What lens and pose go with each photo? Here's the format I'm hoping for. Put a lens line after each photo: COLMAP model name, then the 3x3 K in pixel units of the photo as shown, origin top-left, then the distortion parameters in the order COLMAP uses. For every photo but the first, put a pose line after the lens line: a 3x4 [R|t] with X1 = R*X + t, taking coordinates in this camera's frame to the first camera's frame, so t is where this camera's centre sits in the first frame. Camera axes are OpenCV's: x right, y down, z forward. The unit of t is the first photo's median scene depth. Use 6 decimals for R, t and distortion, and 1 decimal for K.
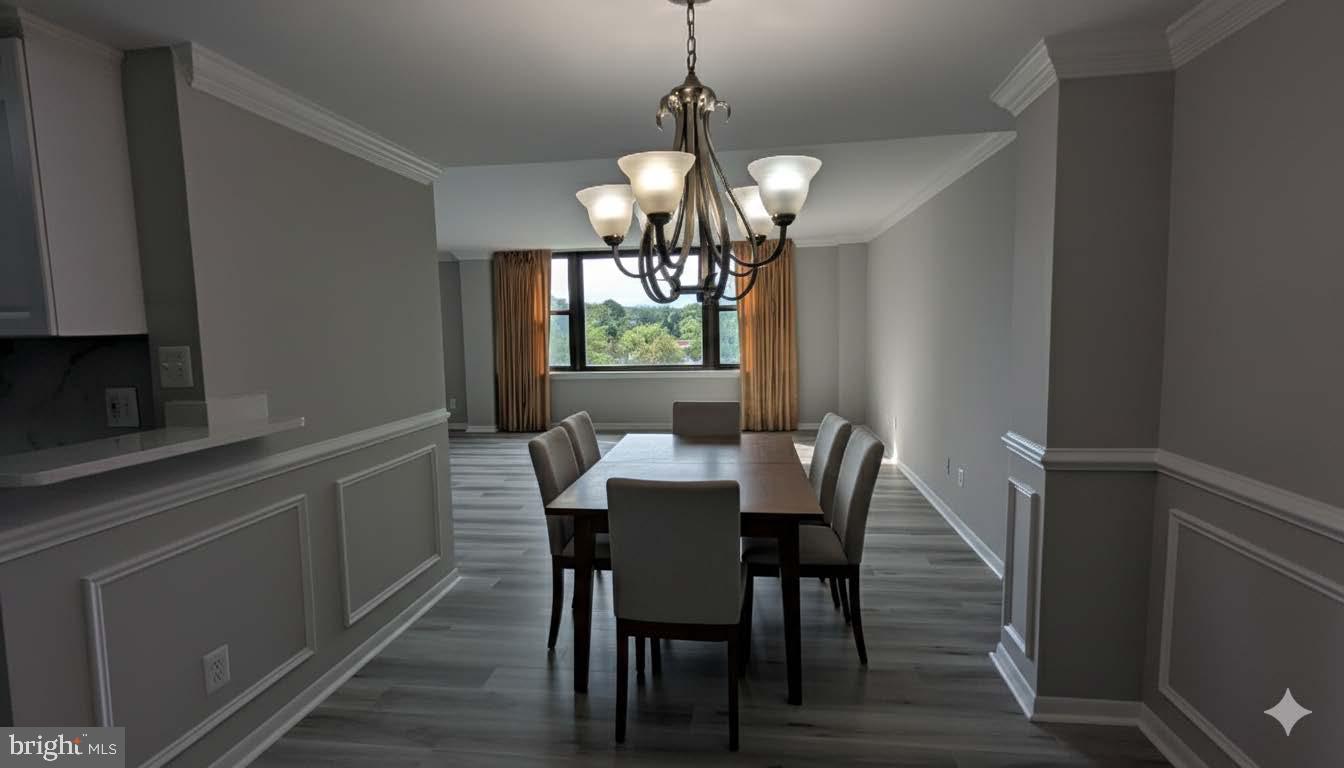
lens RADIAL K [[642.5, 0, 678.3], [0, 642.5, 386.8], [0, 0, 1]] dist [0.000852, -0.000085]
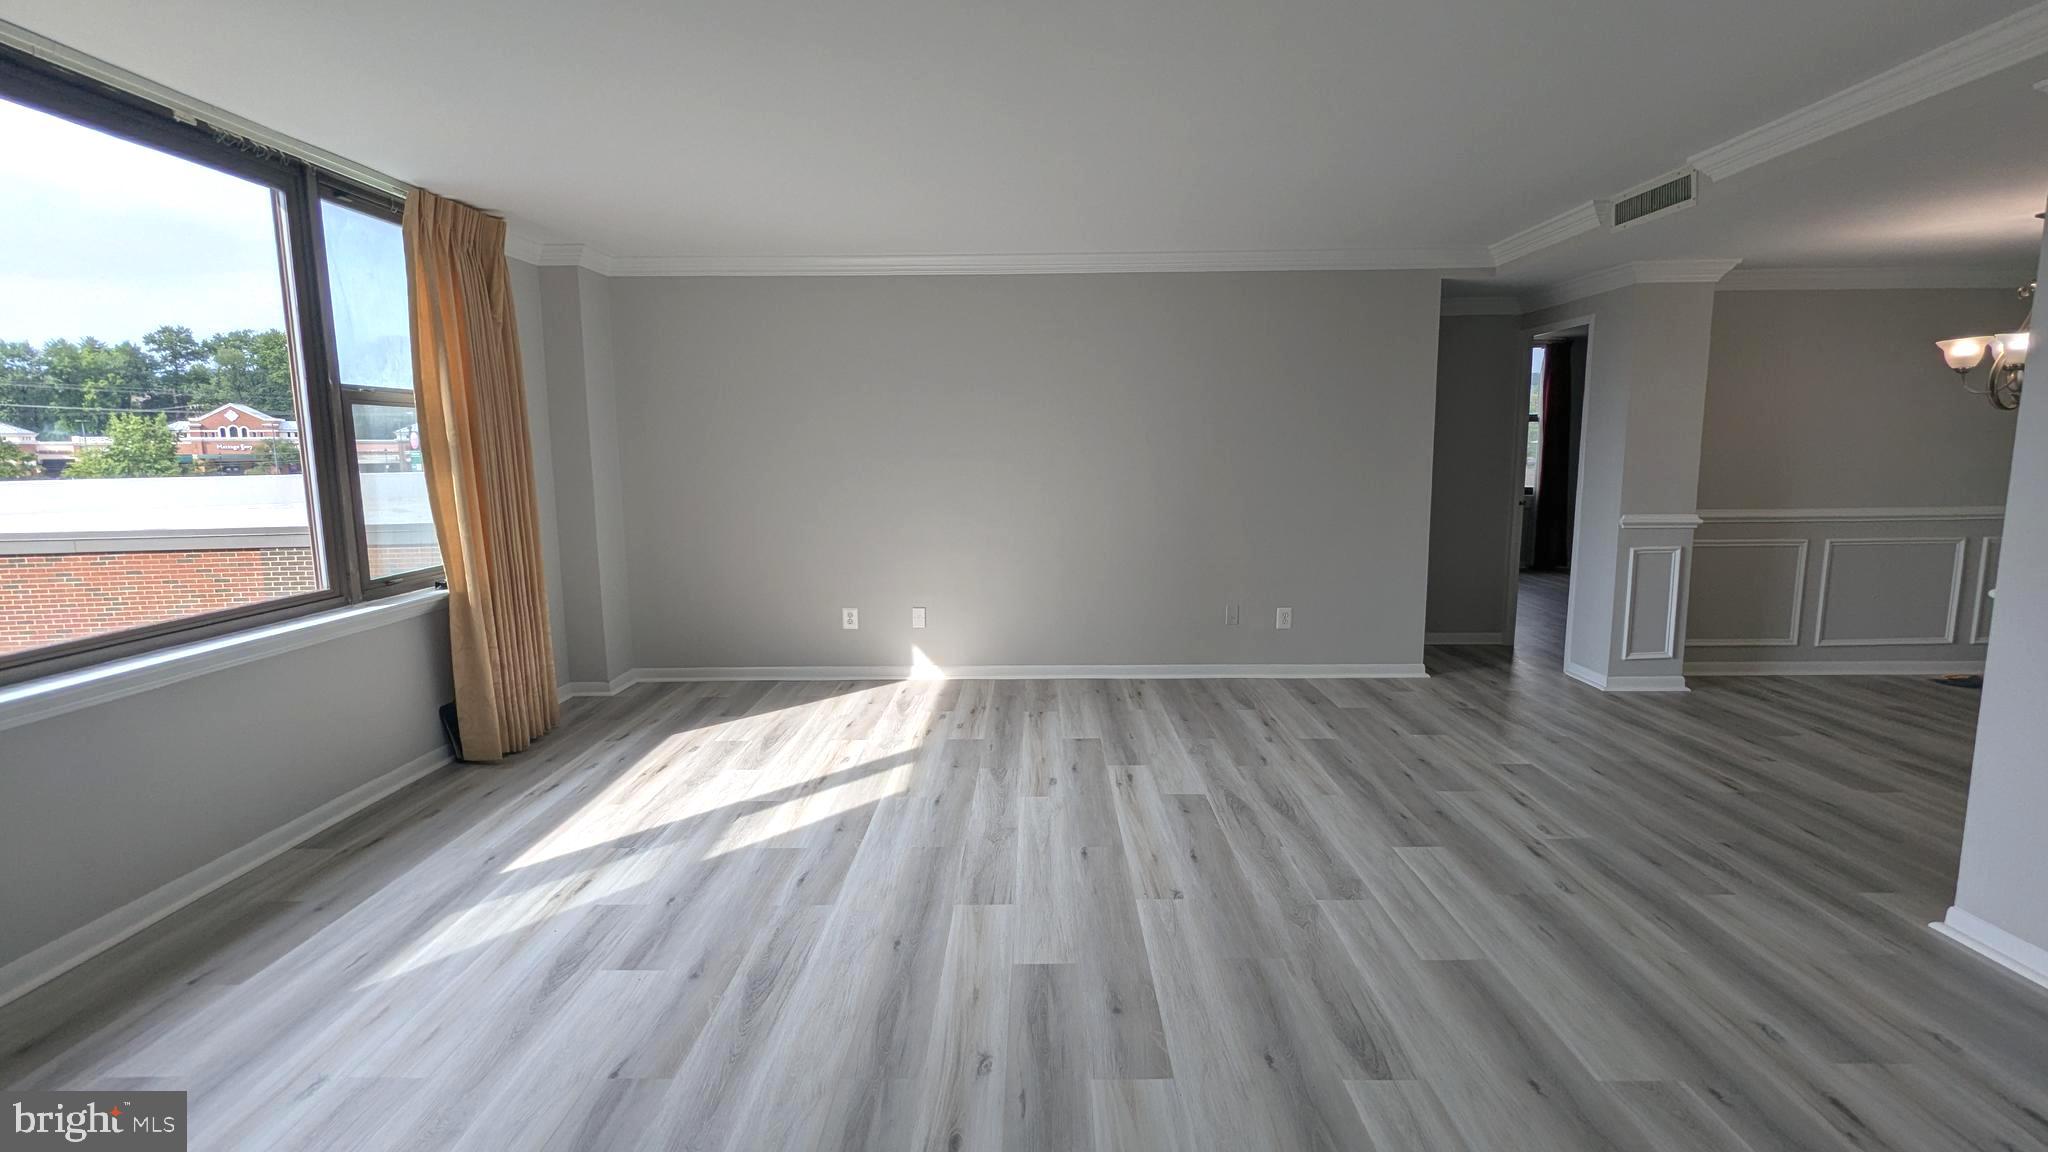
lens RADIAL K [[967.6, 0, 1023.3], [0, 967.6, 581.1], [0, 0, 1]] dist [-0.000040, -0.000511]
pose [[-0.120498, -0.113003, 0.986261, -0.415652], [0.110471, 0.985803, 0.126447, -0.058373], [-0.986548, 0.124190, -0.106304, 0.739485]]
